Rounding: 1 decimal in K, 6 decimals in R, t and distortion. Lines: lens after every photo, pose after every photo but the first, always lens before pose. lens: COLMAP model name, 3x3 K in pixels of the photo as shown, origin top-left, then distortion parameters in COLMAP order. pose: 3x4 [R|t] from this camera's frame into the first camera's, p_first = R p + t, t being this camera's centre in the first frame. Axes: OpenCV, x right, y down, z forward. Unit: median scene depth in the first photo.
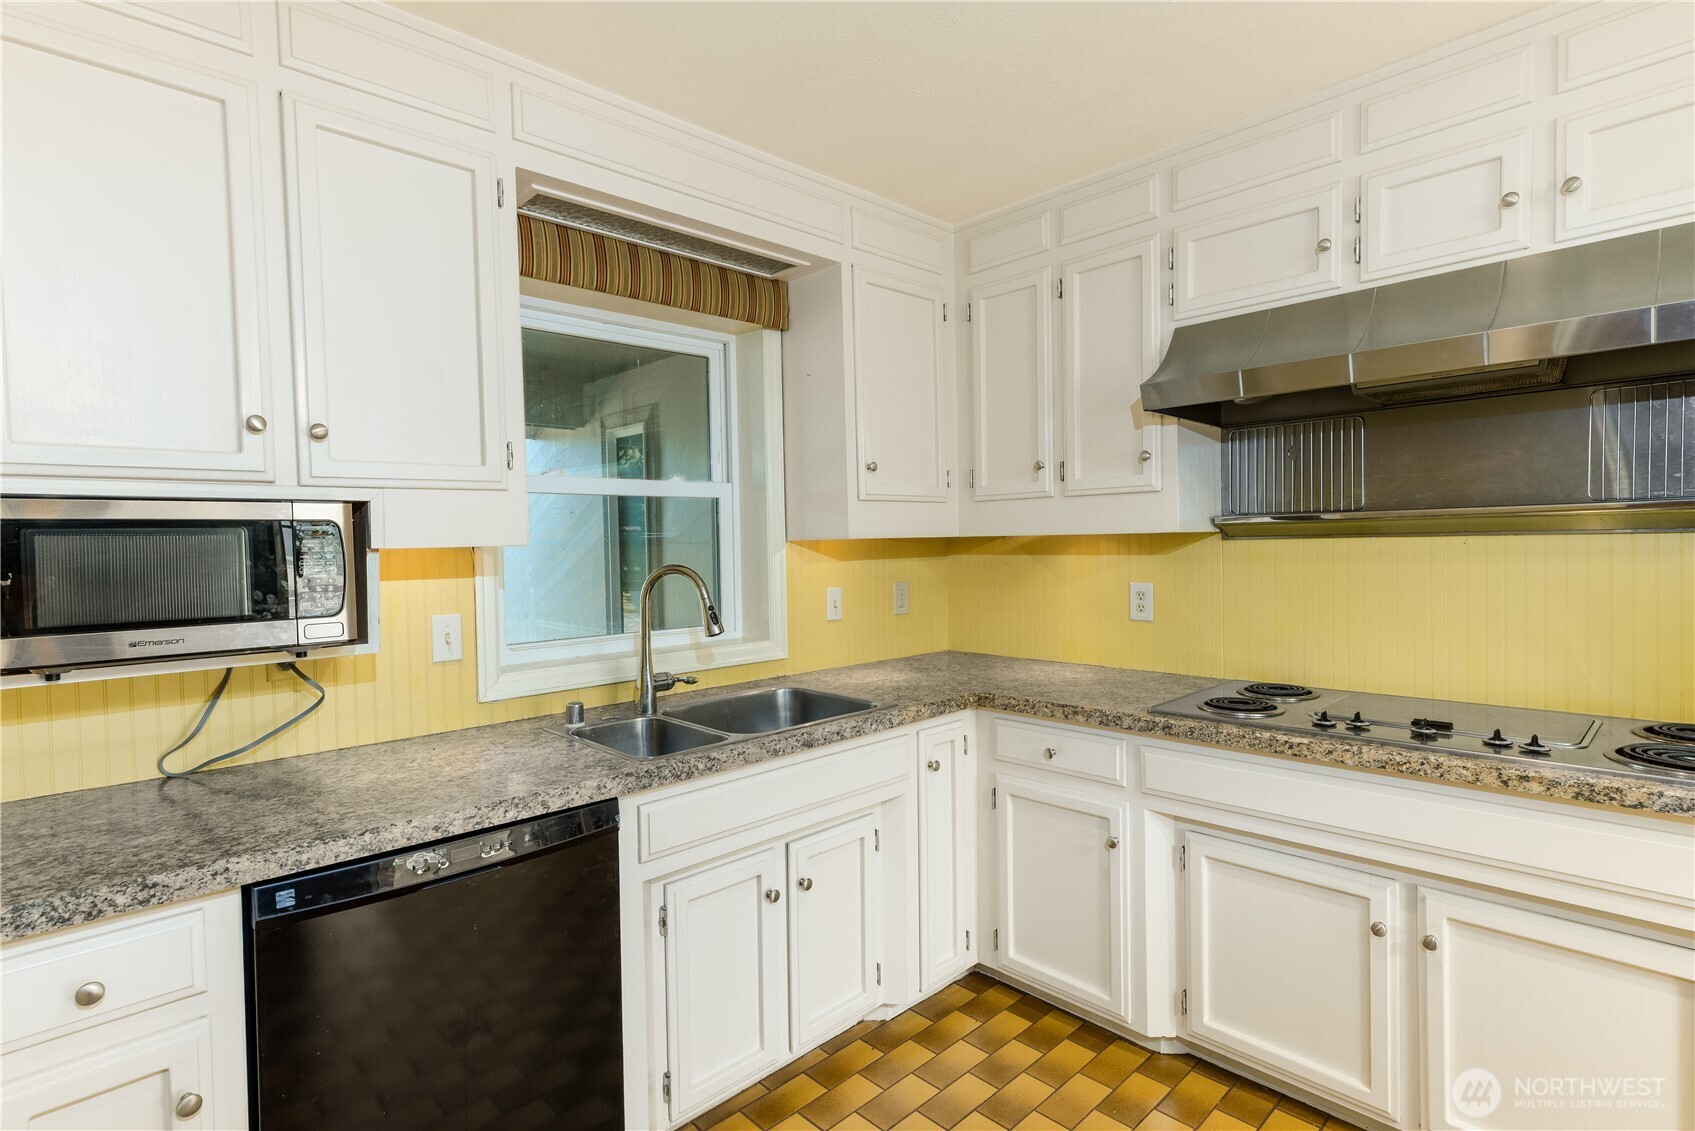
lens RADIAL K [[835.5, 0, 847.5], [0, 835.5, 565.5], [0, 0, 1]] dist [0.004308, 0.000656]
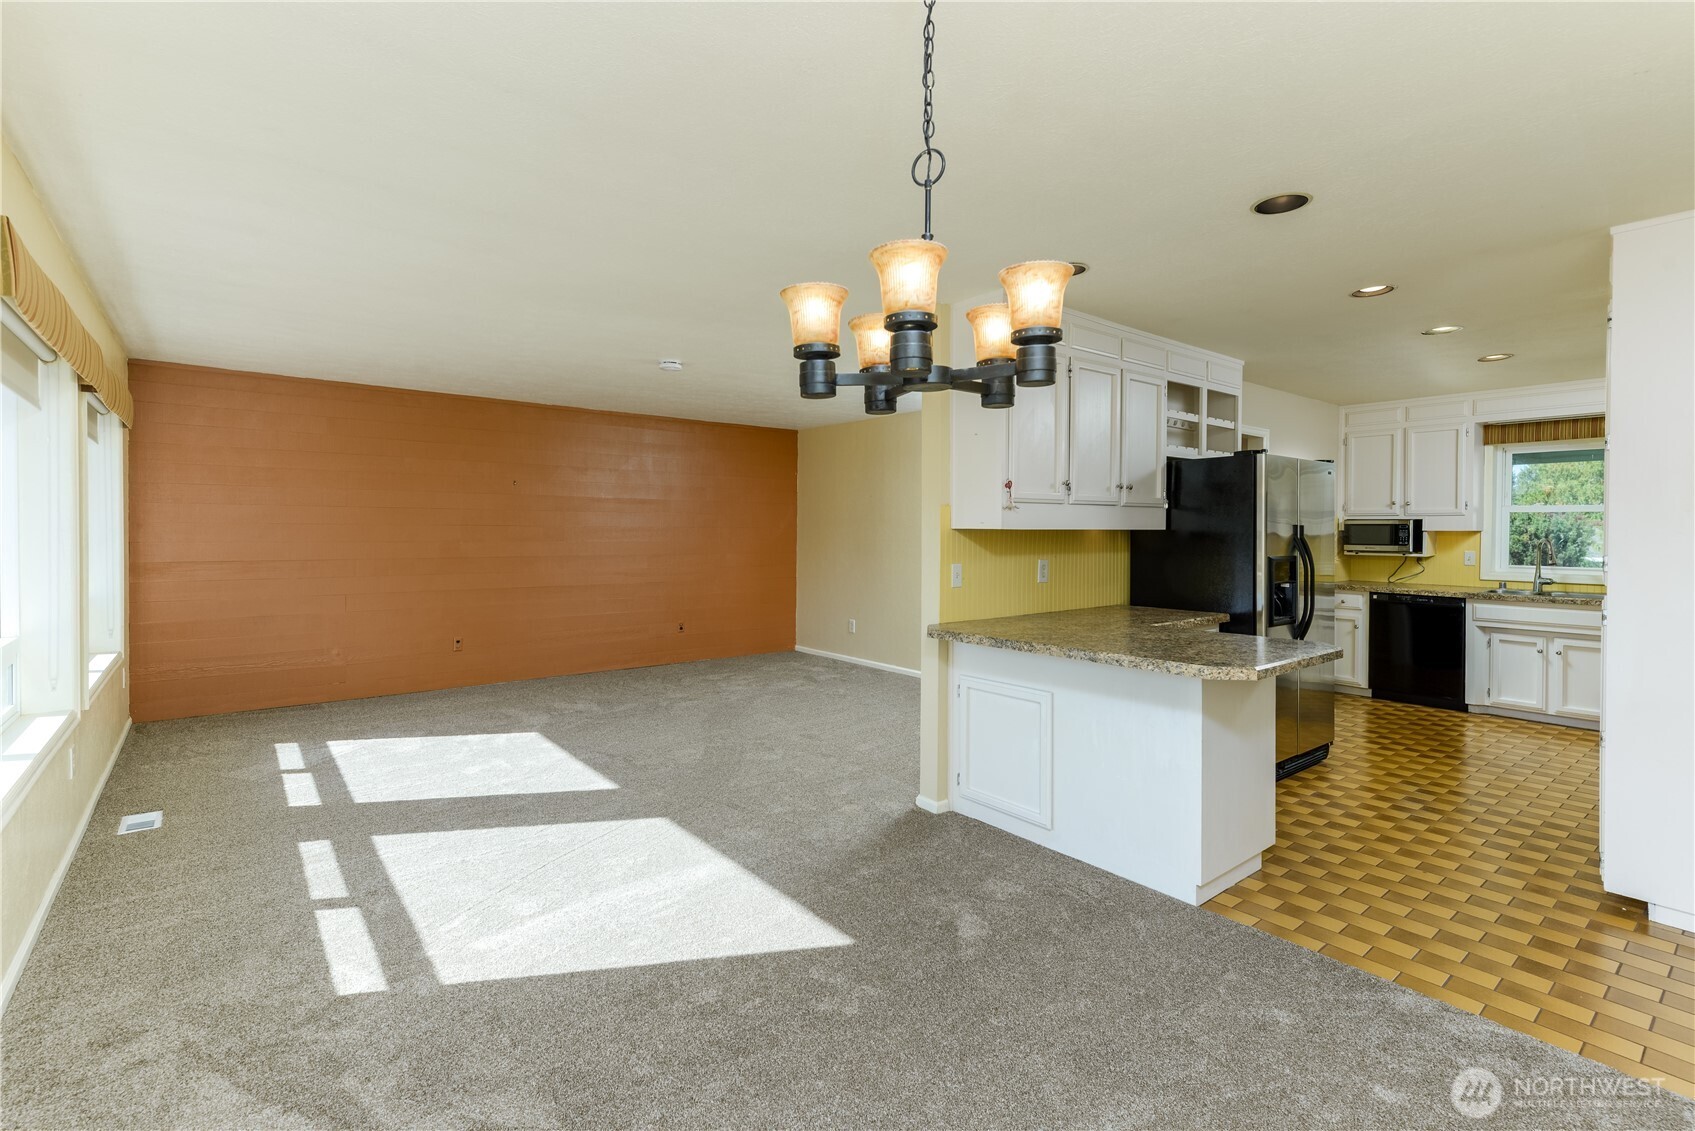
lens RADIAL K [[782.4, 0, 820.2], [0, 782.4, 537.9], [0, 0, 1]] dist [0.001065, 0.000195]
pose [[-0.112516, 0.032255, -0.993126, 2.781755], [-0.032471, 0.998820, 0.036119, -0.021969], [0.993119, 0.036312, -0.111336, -1.169072]]
